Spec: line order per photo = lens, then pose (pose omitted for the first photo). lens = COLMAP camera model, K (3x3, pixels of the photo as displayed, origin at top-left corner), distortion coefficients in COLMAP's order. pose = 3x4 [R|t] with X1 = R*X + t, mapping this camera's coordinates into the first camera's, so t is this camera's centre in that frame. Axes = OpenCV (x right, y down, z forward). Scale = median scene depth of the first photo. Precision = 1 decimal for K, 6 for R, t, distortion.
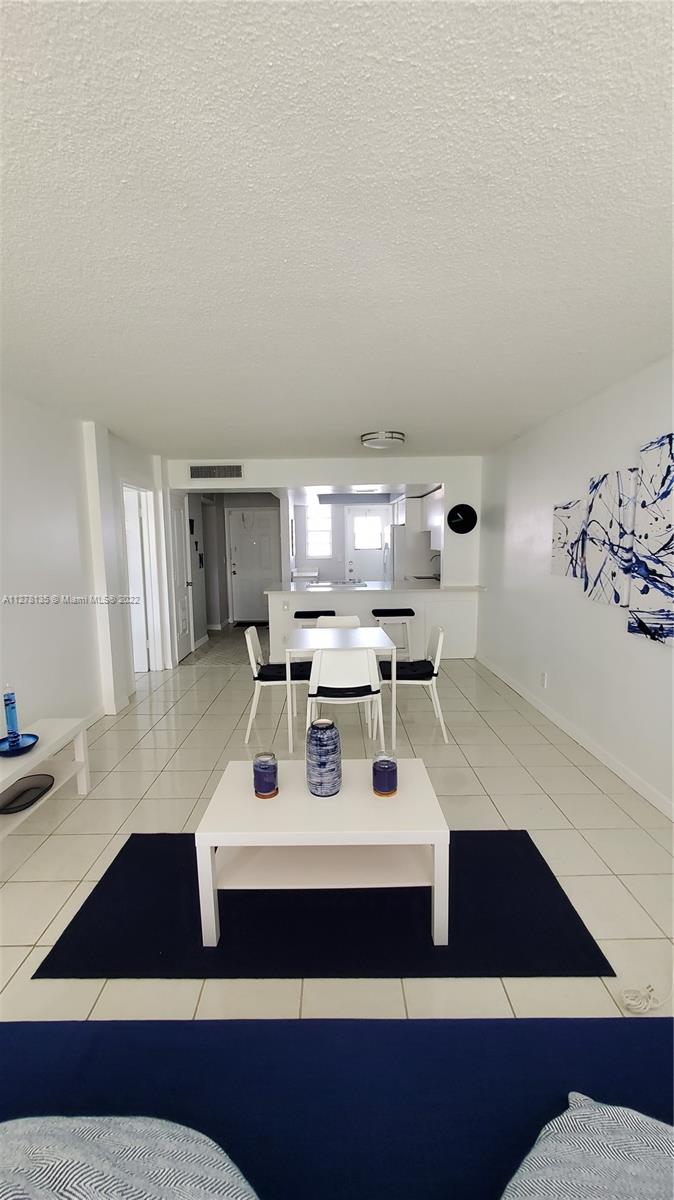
lens RADIAL K [[470.9, 0, 334.7], [0, 470.9, 592.6], [0, 0, 1]] dist [-0.003371, -0.000278]
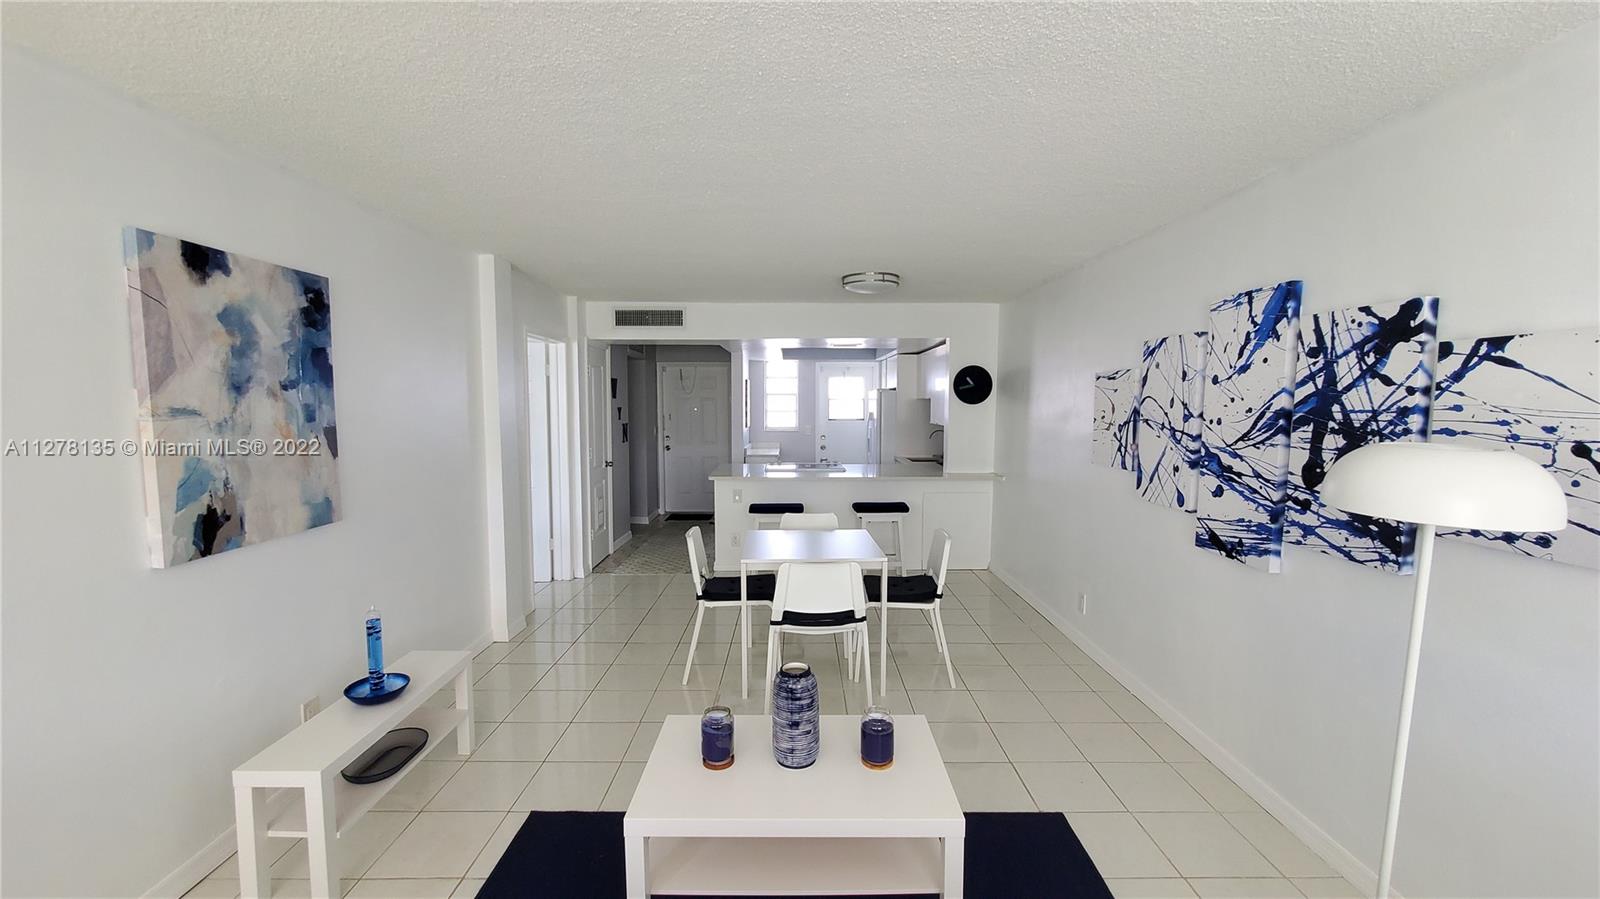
lens RADIAL K [[627.8, 0, 802.6], [0, 627.8, 448.5], [0, 0, 1]] dist [-0.003371, -0.000278]
pose [[0.999869, 0.014482, 0.007203, -0.014294], [-0.014205, 0.999208, -0.037163, -0.019840], [-0.007736, 0.037056, 0.999283, -0.007494]]
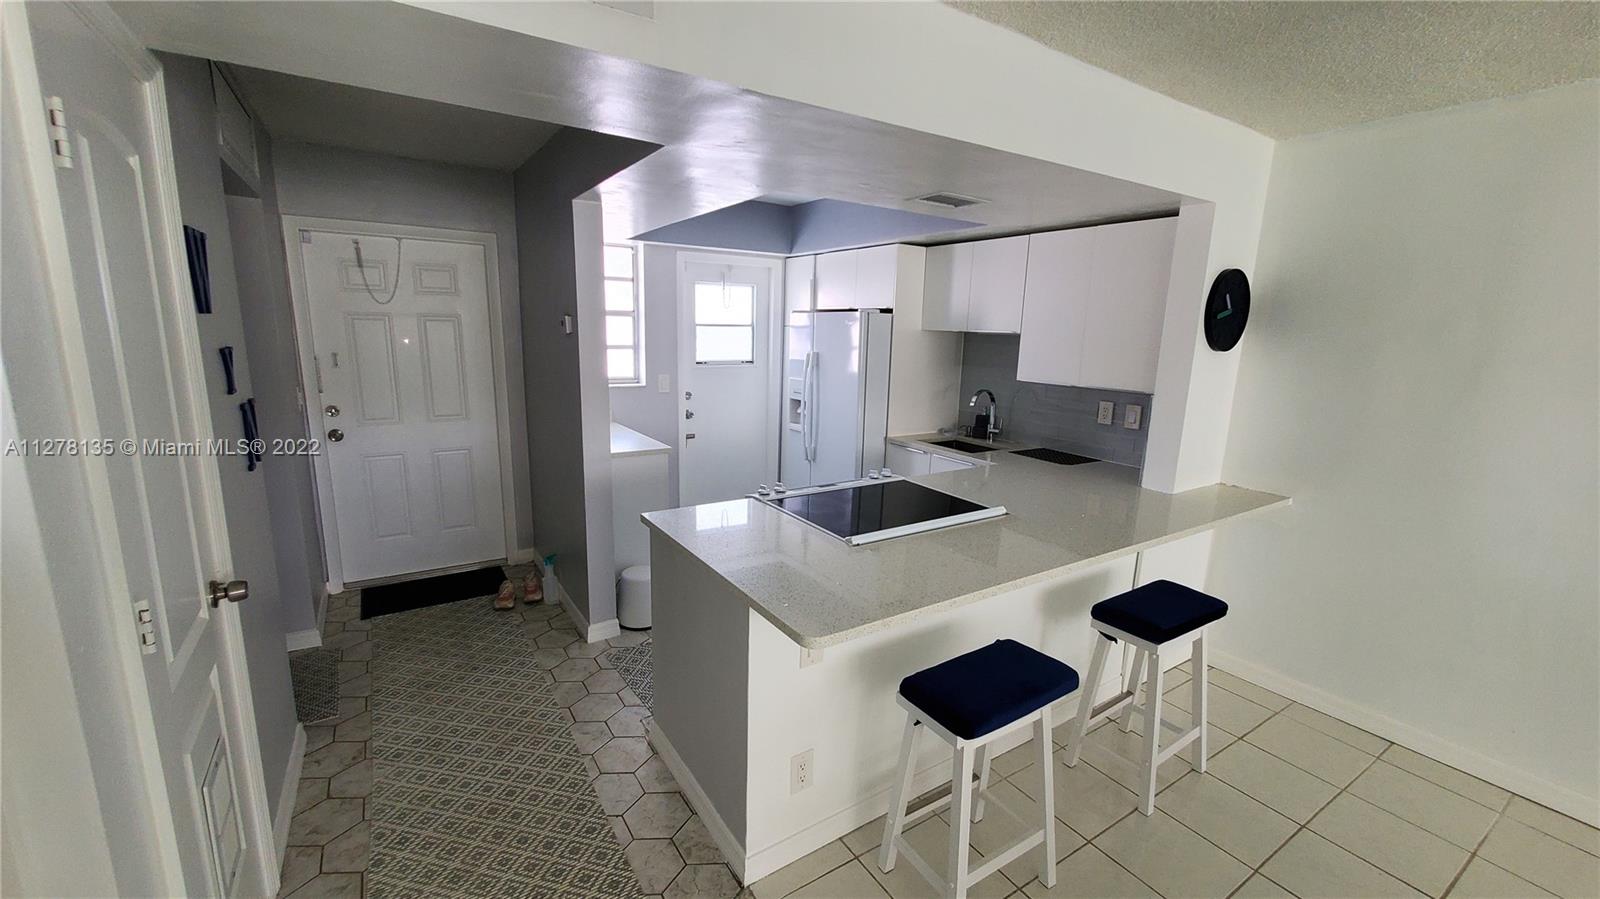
lens RADIAL K [[627.8, 0, 803.2], [0, 627.8, 449.9], [0, 0, 1]] dist [-0.003371, -0.000278]
pose [[0.841588, -0.068108, 0.535808, -0.465056], [0.022718, 0.995603, 0.090871, -0.168201], [-0.539642, -0.064304, 0.839435, 1.281365]]
